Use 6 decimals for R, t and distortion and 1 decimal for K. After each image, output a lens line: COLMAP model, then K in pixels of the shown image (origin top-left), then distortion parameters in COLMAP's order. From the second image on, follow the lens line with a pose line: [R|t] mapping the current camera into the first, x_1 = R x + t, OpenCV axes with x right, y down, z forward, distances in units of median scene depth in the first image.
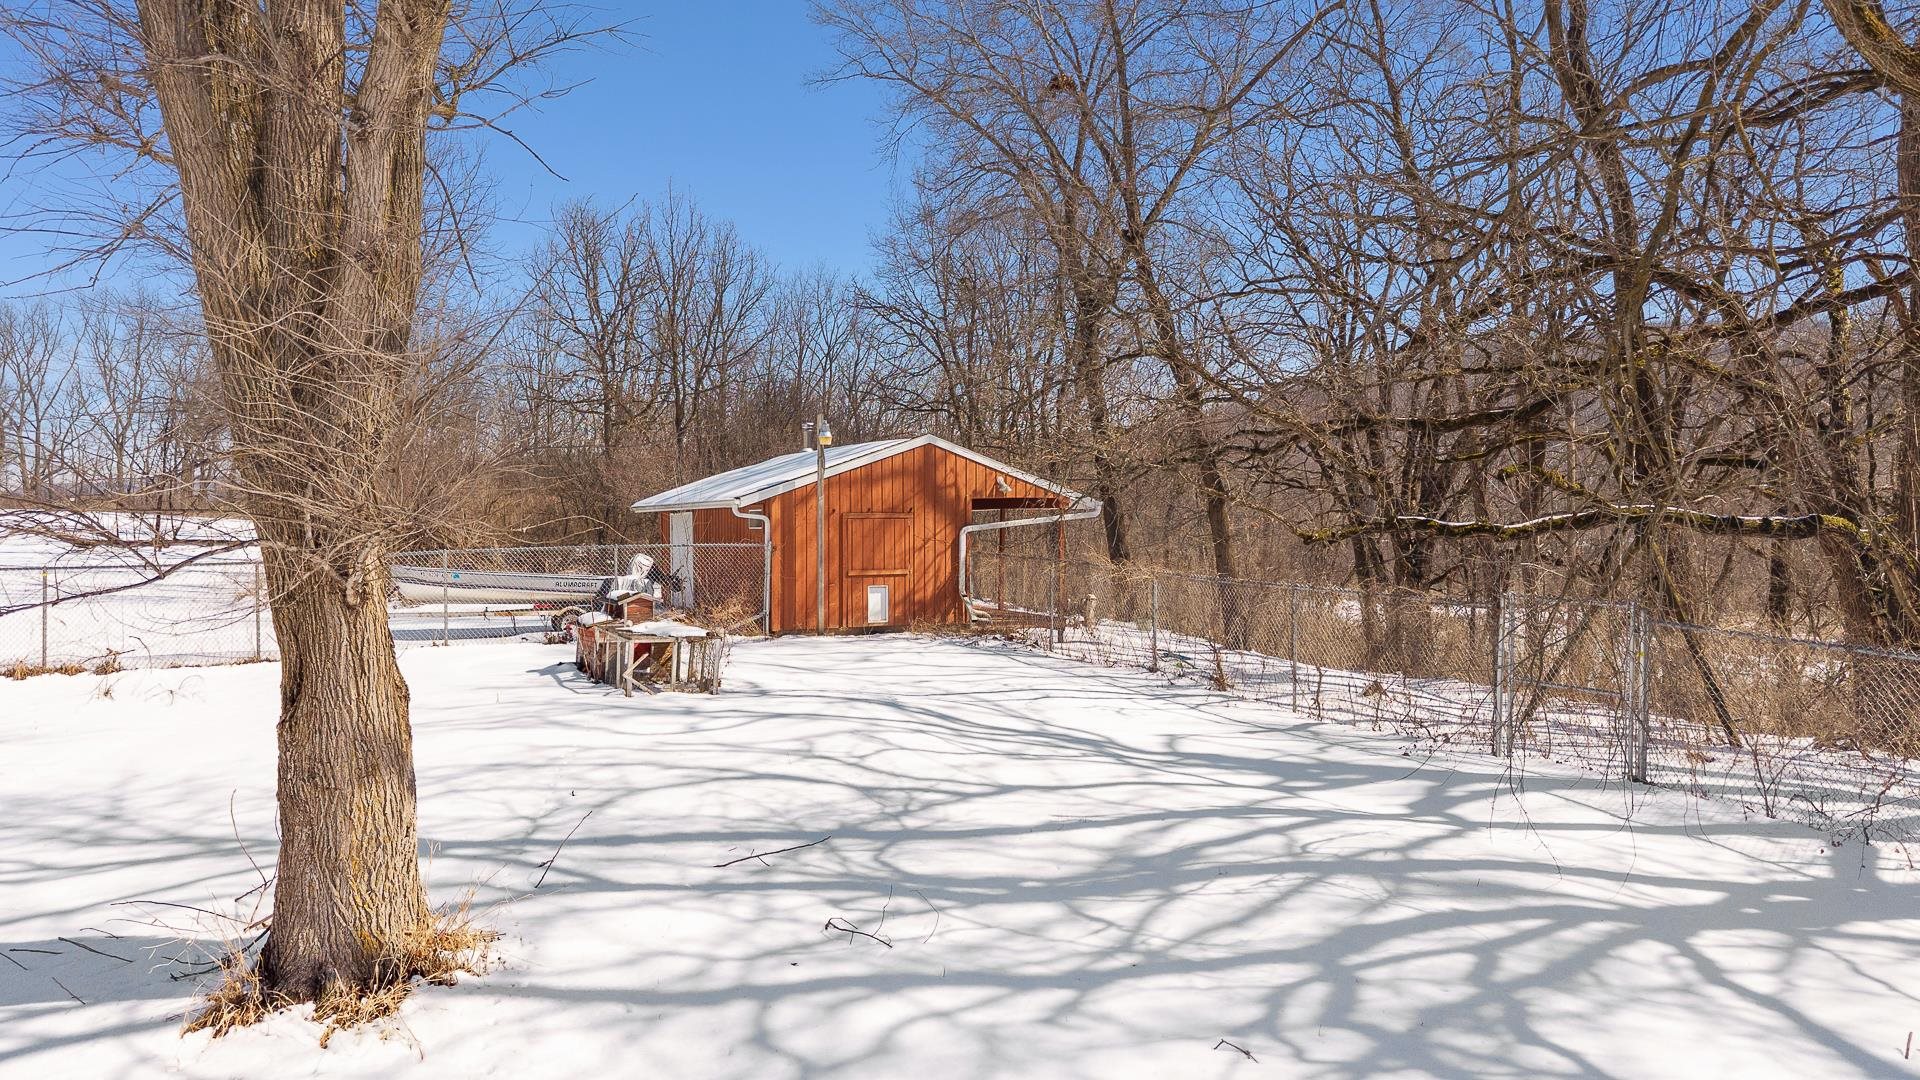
lens RADIAL K [[1260.9, 0, 960.0], [0, 1260.9, 540.0], [0, 0, 1]] dist [0.008185, -0.027242]
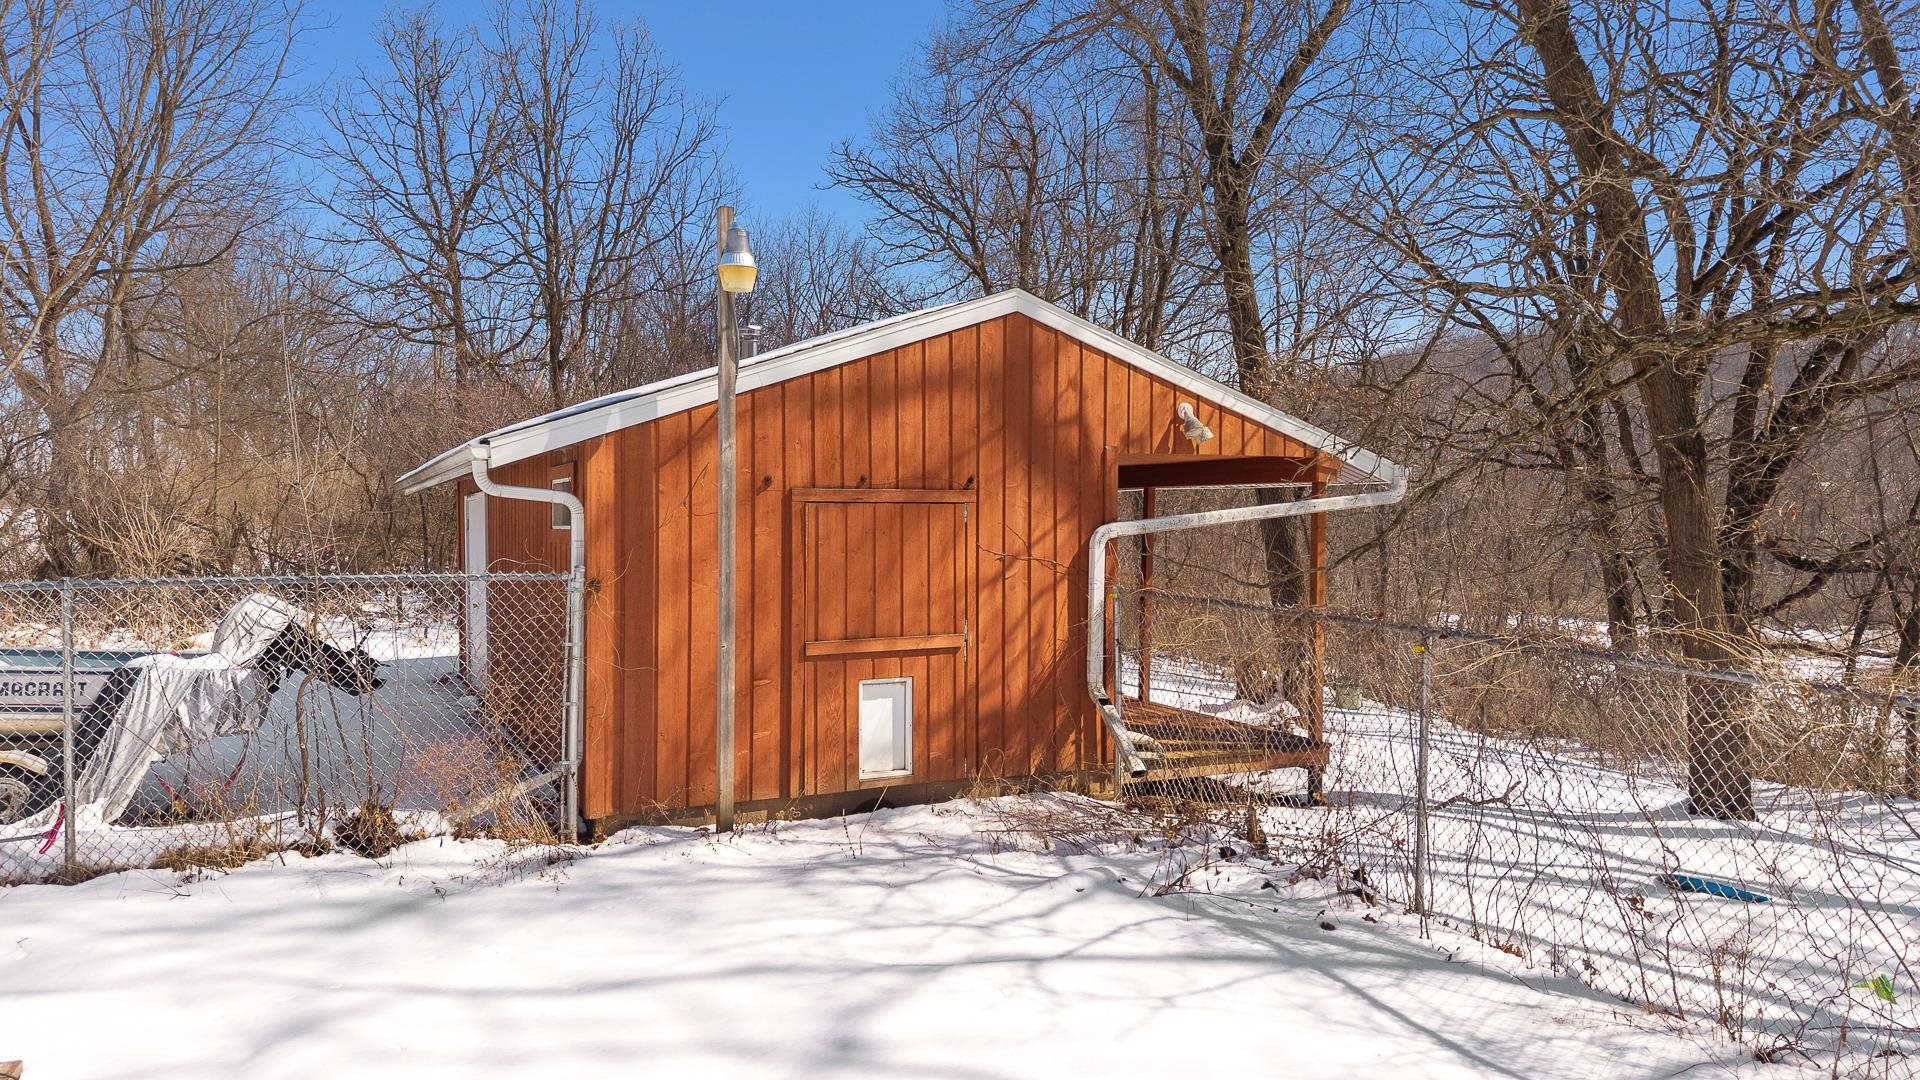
lens RADIAL K [[1260.9, 0, 960.0], [0, 1260.9, 540.0], [0, 0, 1]] dist [0.008185, -0.027242]
pose [[0.999991, 0.004291, -0.000640, -0.042248], [-0.004289, 0.999983, 0.003962, -0.007582], [0.000657, -0.003959, 0.999992, 0.615525]]
